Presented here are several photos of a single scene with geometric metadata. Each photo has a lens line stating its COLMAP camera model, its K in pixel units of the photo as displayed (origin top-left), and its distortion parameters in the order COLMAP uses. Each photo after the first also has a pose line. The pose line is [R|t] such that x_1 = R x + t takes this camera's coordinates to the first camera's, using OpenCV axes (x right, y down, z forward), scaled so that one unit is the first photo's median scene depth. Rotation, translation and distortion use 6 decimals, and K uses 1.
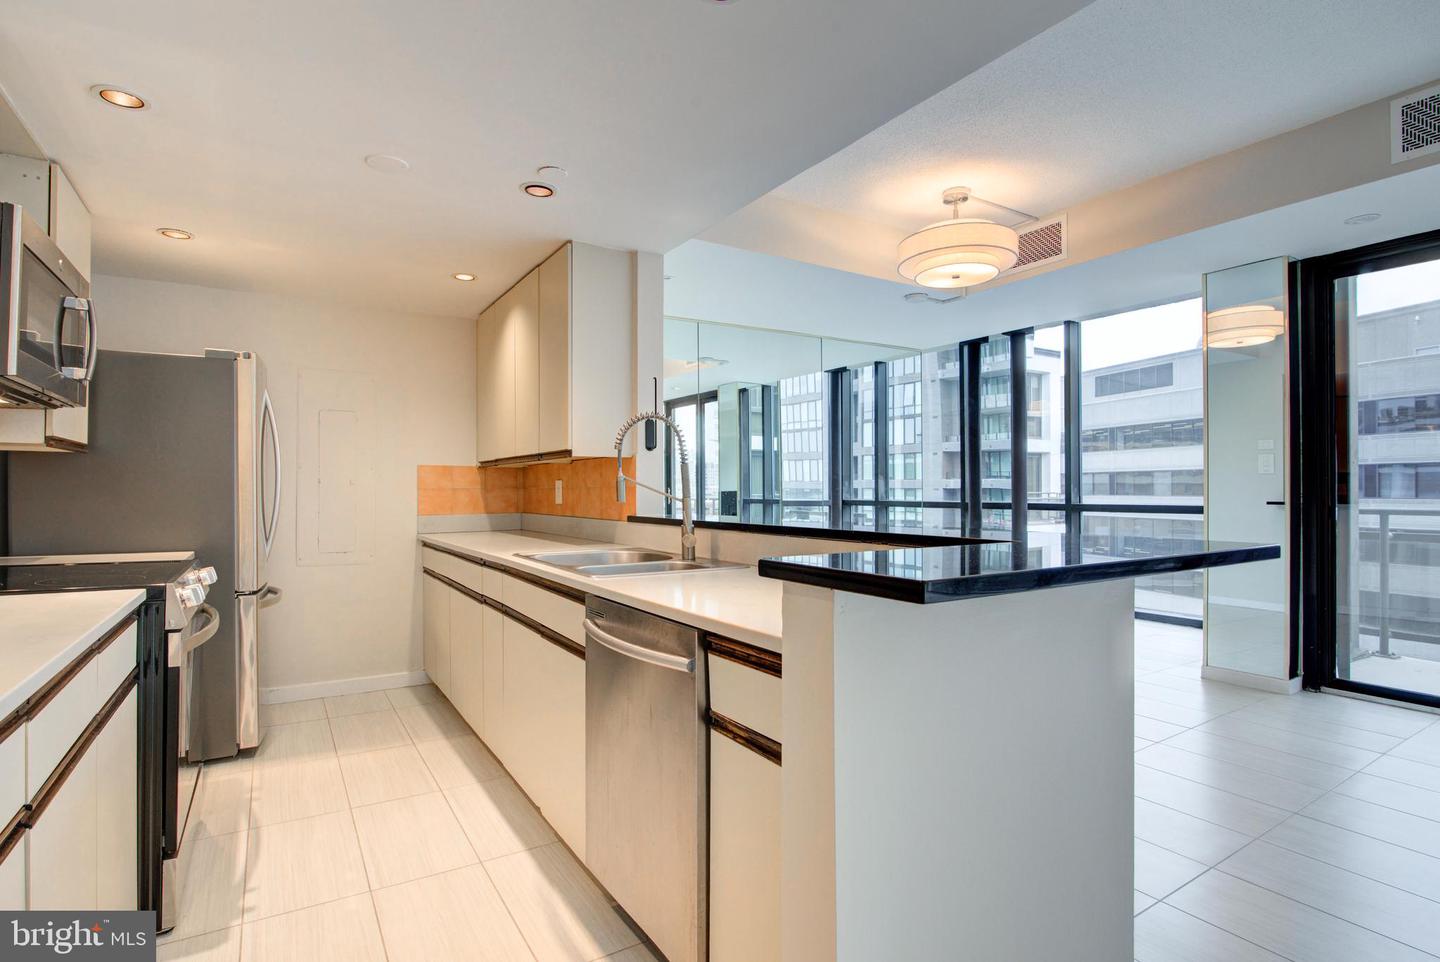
lens RADIAL K [[713.1, 0, 724.4], [0, 713.1, 488.6], [0, 0, 1]] dist [-0.020073, 0.001902]
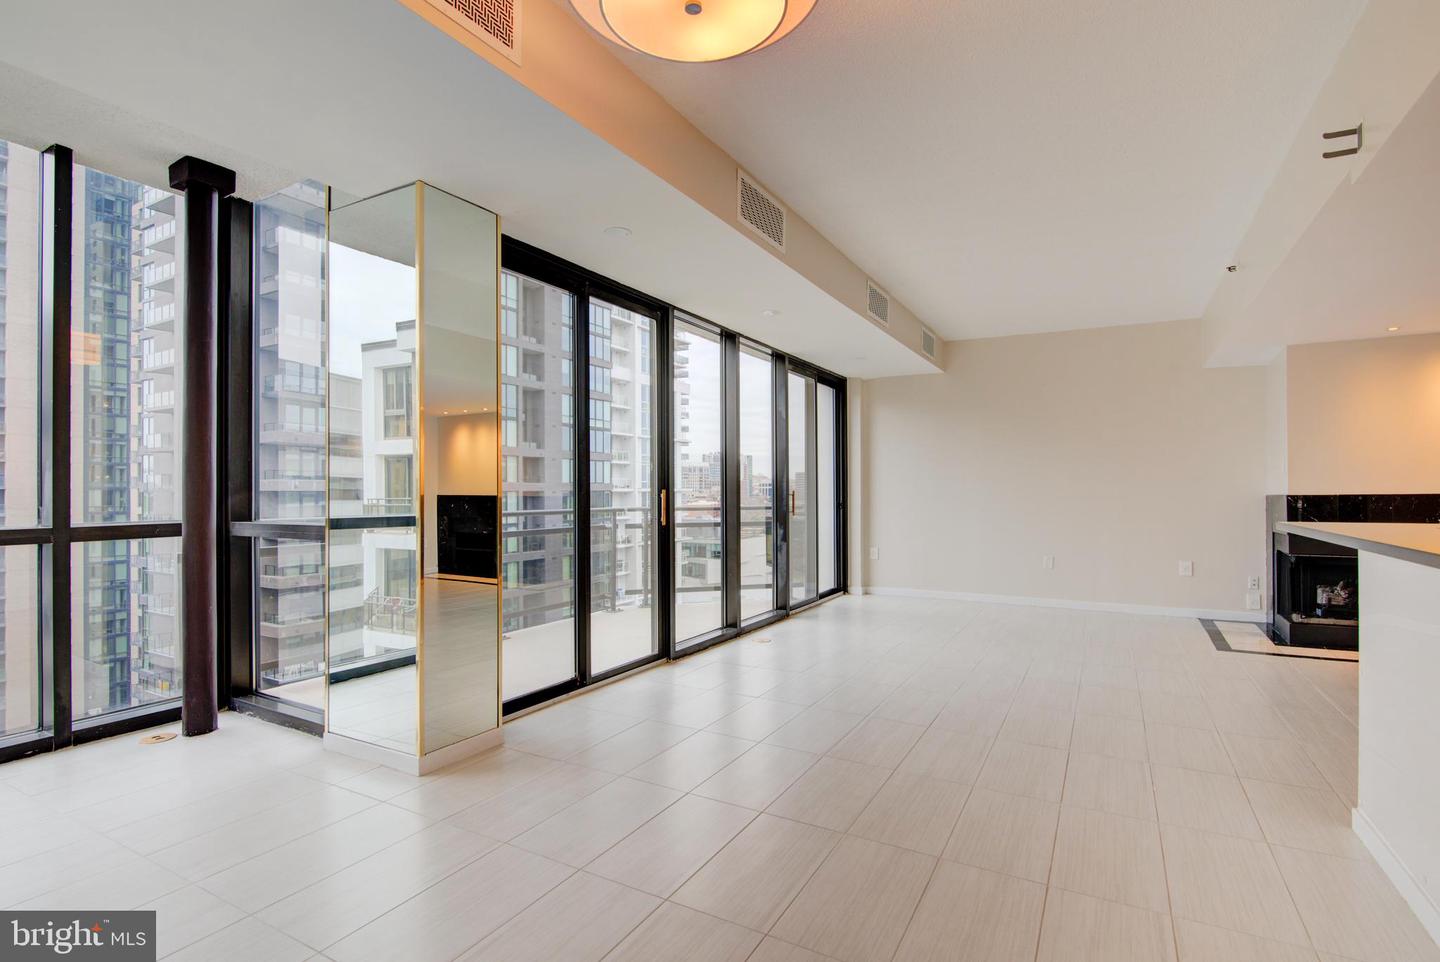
lens RADIAL K [[713.1, 0, 715.3], [0, 713.1, 486.1], [0, 0, 1]] dist [-0.020073, 0.001902]
pose [[-0.474305, 0.012210, 0.880276, -0.033981], [0.003599, 0.999922, -0.011931, 0.000934], [-0.880353, -0.002491, -0.474312, 0.660175]]
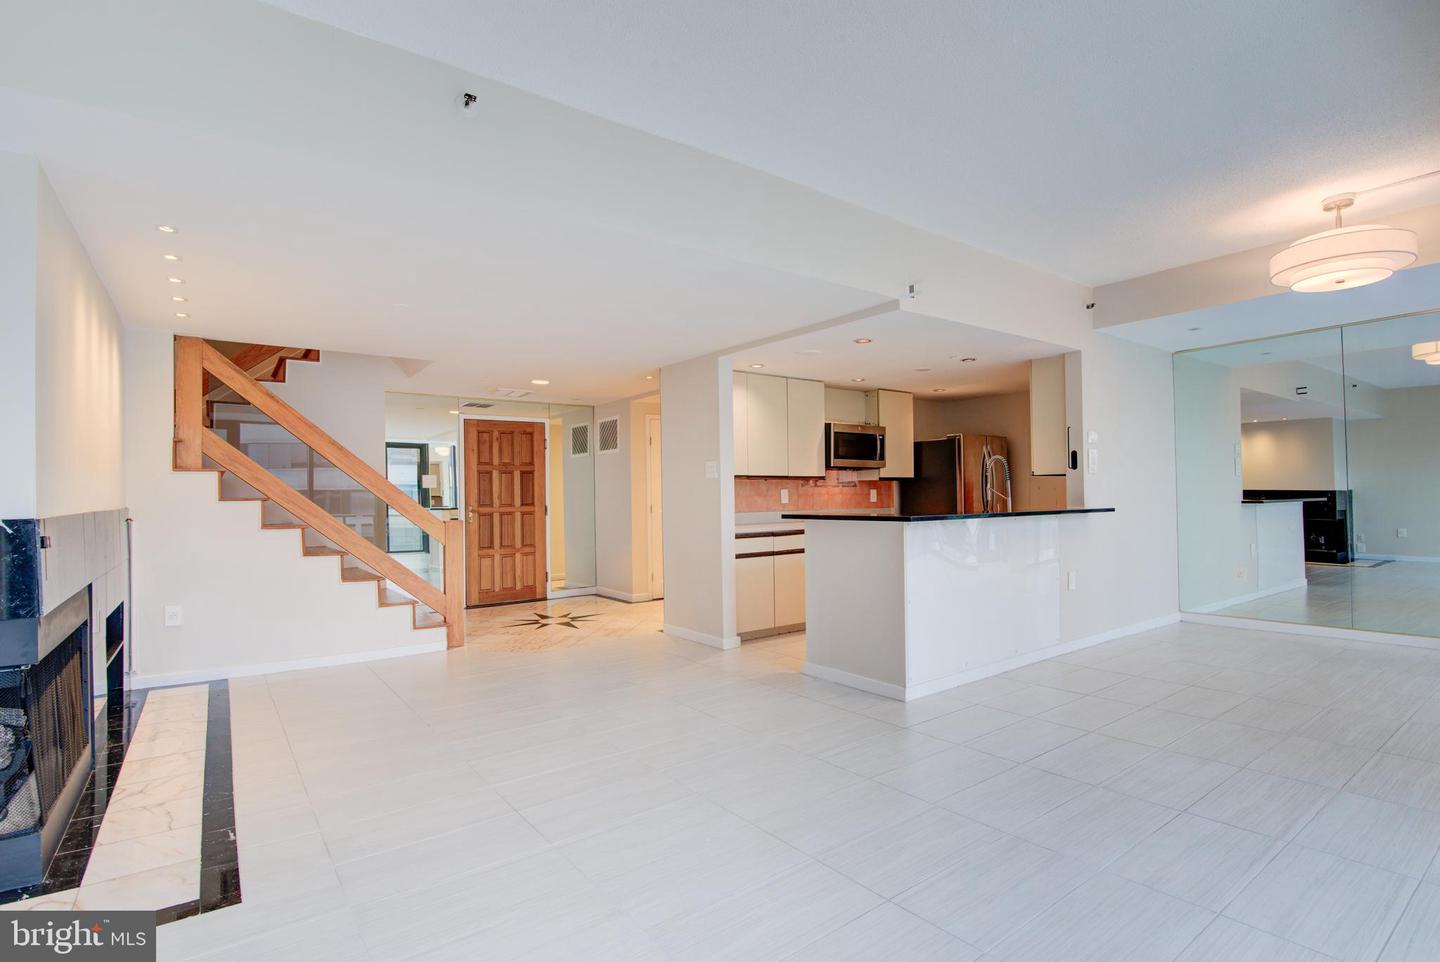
lens RADIAL K [[713.1, 0, 720.8], [0, 713.1, 484.2], [0, 0, 1]] dist [-0.020073, 0.001902]
pose [[0.089294, -0.019696, -0.995811, 0.708130], [0.016613, 0.999695, -0.018283, 0.000190], [0.995867, -0.014911, 0.089594, 0.003231]]
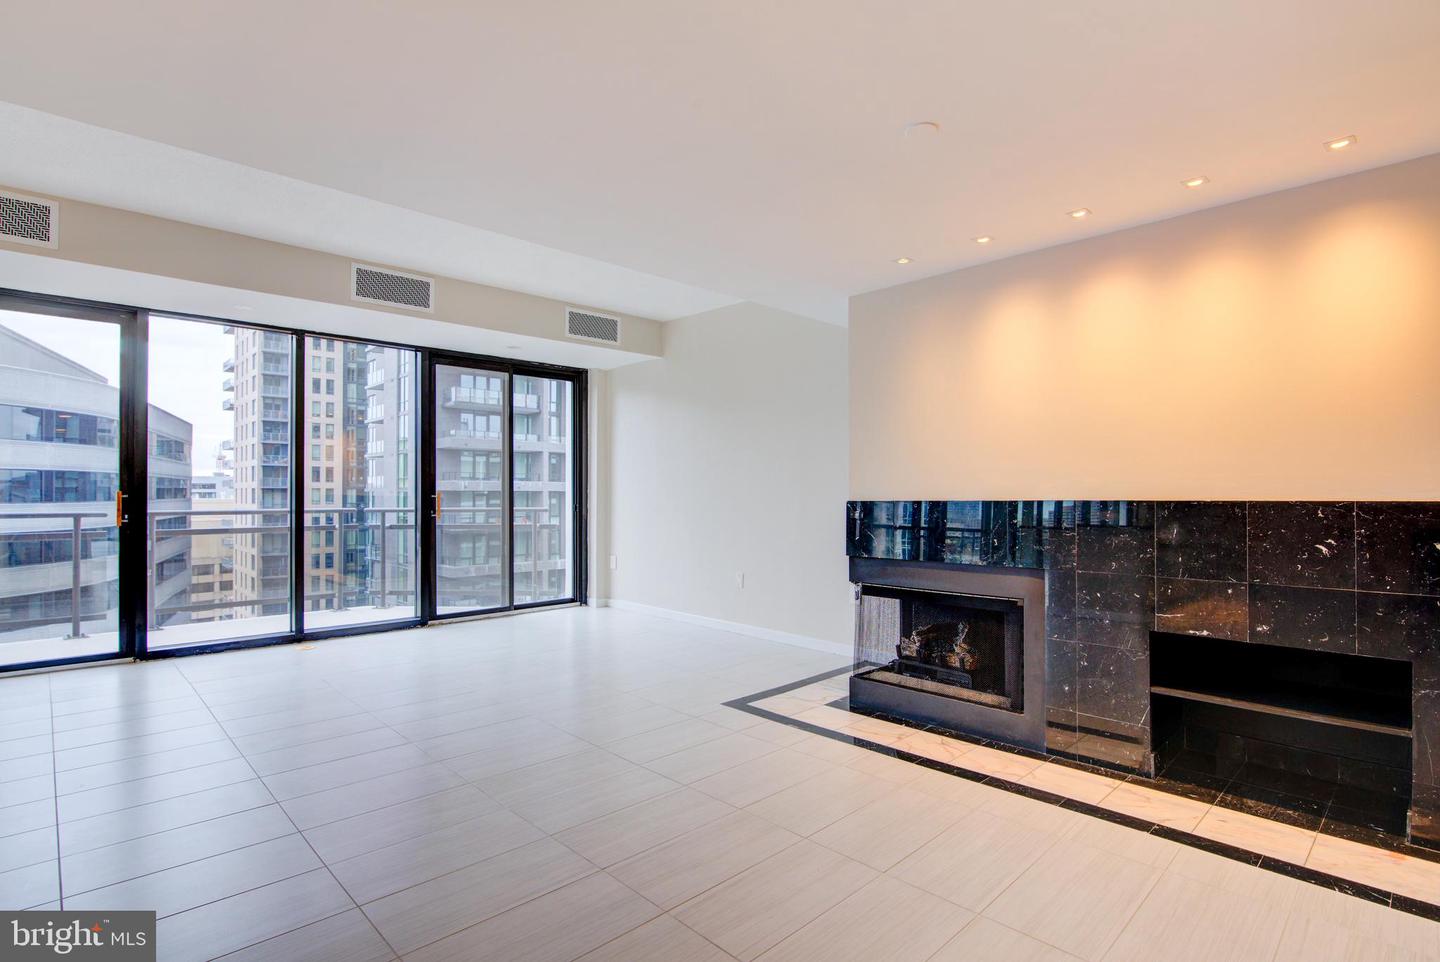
lens RADIAL K [[713.1, 0, 713.7], [0, 713.1, 488.1], [0, 0, 1]] dist [-0.020073, 0.001902]
pose [[-0.200553, 0.009481, 0.979637, -0.193159], [-0.001830, 0.999948, -0.010053, -0.000895], [-0.979681, -0.003809, -0.200525, -0.042456]]
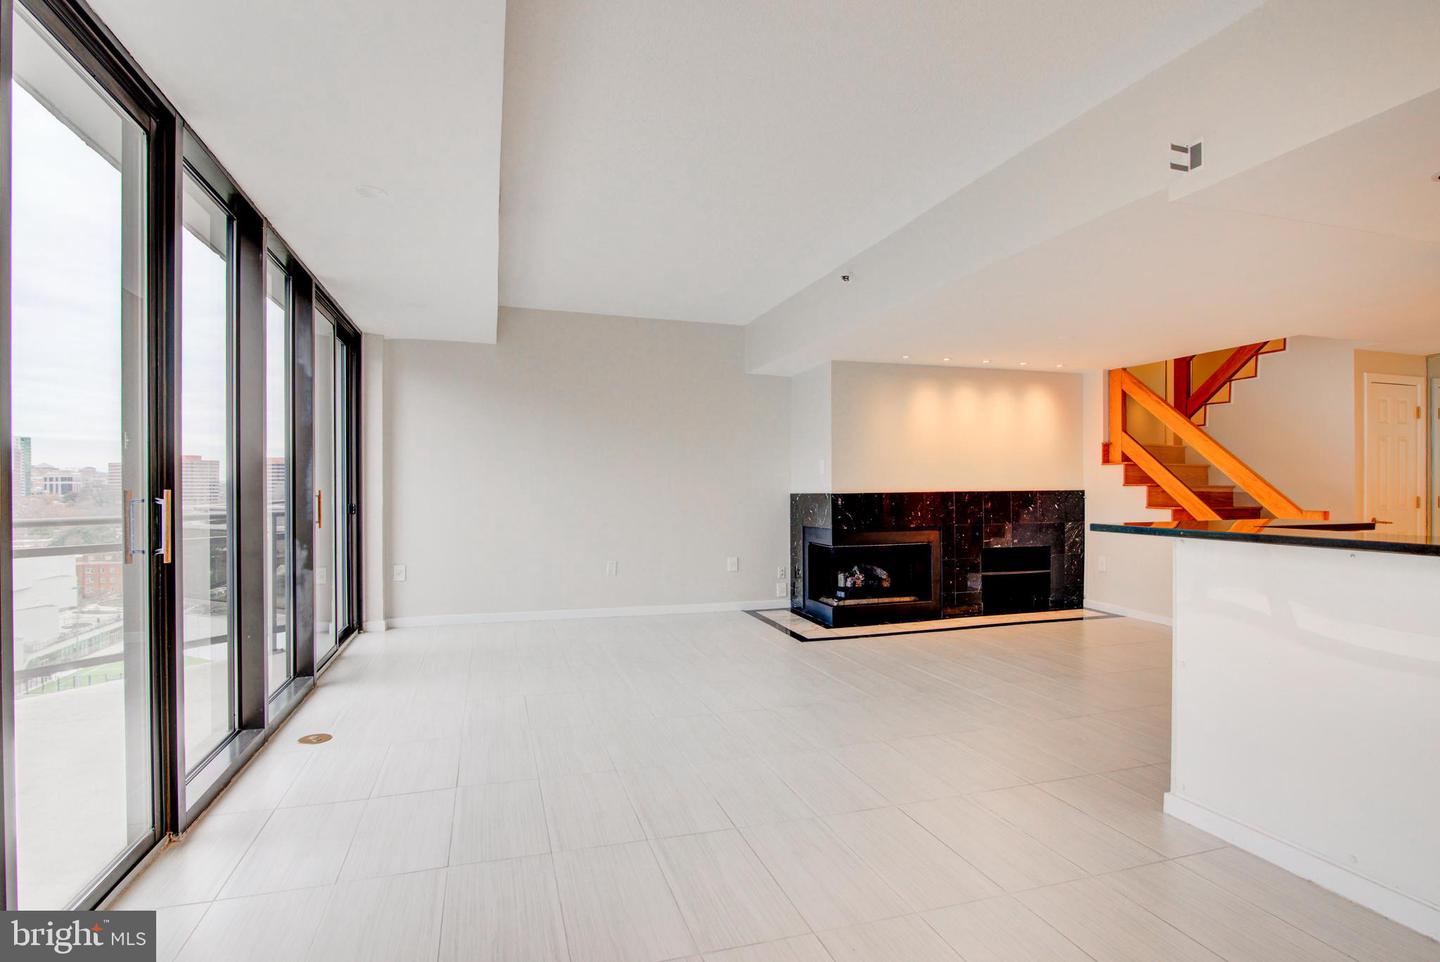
lens RADIAL K [[713.1, 0, 715.7], [0, 713.1, 485.4], [0, 0, 1]] dist [-0.020073, 0.001902]
pose [[-0.970933, 0.005566, 0.239288, 0.279032], [0.004554, 0.999978, -0.004782, -0.003104], [-0.239309, -0.003553, -0.970937, 0.631487]]
